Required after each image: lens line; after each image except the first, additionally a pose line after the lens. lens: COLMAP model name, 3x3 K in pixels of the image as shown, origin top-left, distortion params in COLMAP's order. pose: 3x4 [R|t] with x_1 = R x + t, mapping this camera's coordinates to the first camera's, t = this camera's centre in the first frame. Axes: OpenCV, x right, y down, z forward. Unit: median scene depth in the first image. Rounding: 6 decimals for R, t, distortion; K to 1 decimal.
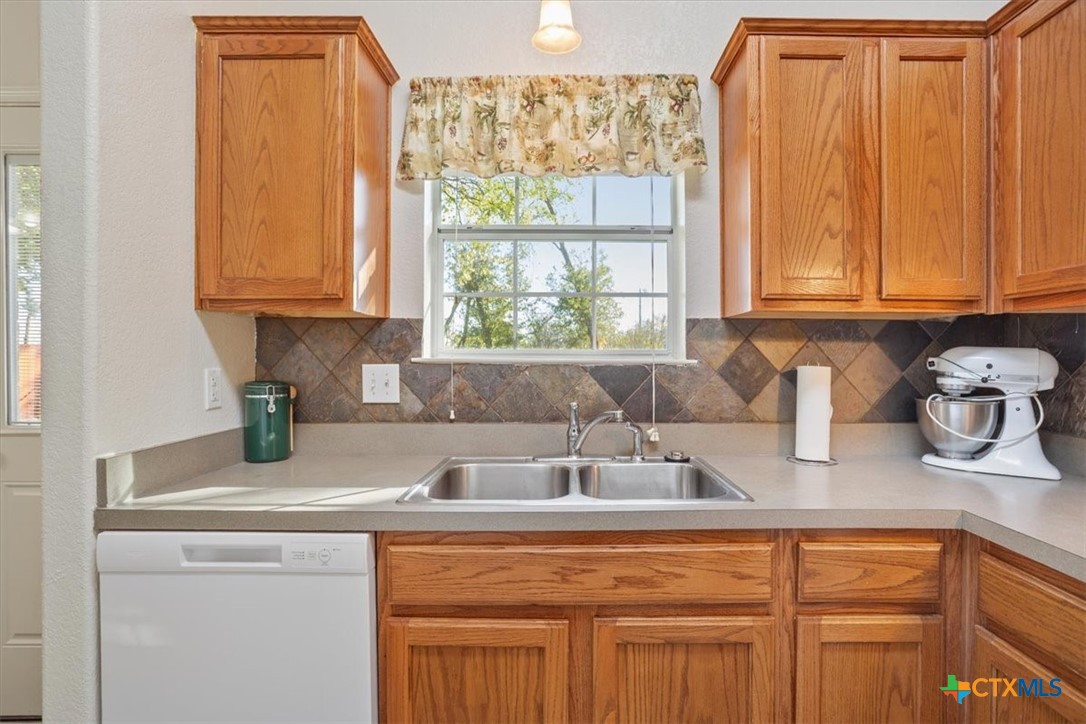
lens RADIAL K [[553.4, 0, 543.1], [0, 553.4, 355.6], [0, 0, 1]] dist [-0.055664, 0.021928]
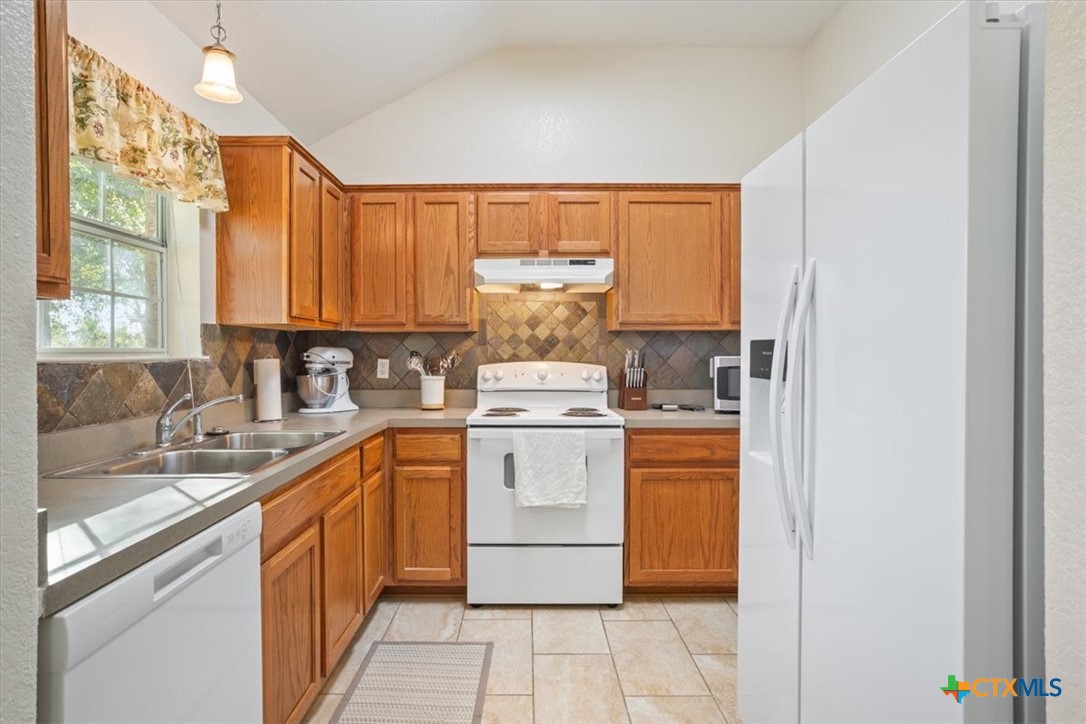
lens RADIAL K [[553.4, 0, 543.1], [0, 553.4, 355.6], [0, 0, 1]] dist [-0.055664, 0.021928]
pose [[-0.036994, -0.011407, 0.999250, -1.032686], [0.004109, 0.999925, 0.011567, -0.004768], [-0.999307, 0.004534, -0.036945, 0.277796]]
